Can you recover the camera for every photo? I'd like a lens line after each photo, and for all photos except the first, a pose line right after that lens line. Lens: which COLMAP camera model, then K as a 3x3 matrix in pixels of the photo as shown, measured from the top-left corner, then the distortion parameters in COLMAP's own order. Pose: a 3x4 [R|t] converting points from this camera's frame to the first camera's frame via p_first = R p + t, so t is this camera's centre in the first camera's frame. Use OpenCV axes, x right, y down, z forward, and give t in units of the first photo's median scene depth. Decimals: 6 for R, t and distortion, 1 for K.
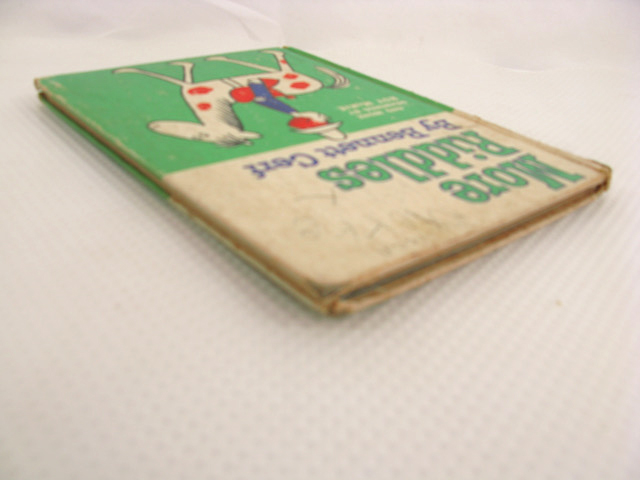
lens RADIAL K [[640.0, 0, 319.5], [0, 640.0, 240.3], [0, 0, 1]] dist [-0.013791, -0.011401]
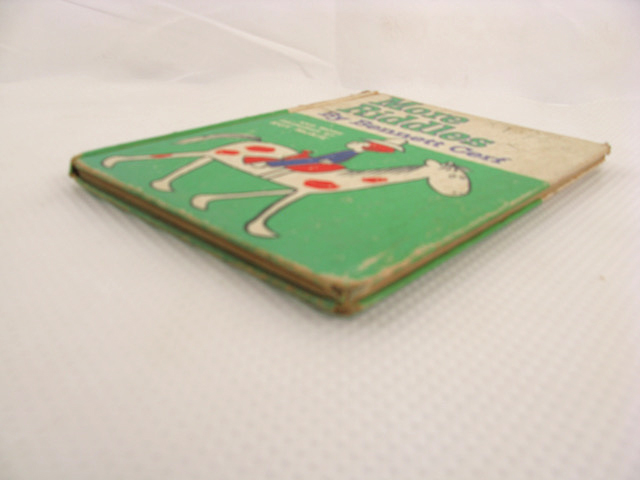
lens RADIAL K [[640.0, 0, 319.5], [0, 640.0, 240.3], [0, 0, 1]] dist [-0.013791, -0.011401]
pose [[-0.126241, -0.496655, 0.858718, -1.061681], [0.437173, 0.749195, 0.497580, -0.673340], [-0.890473, 0.438224, 0.122545, 1.048962]]
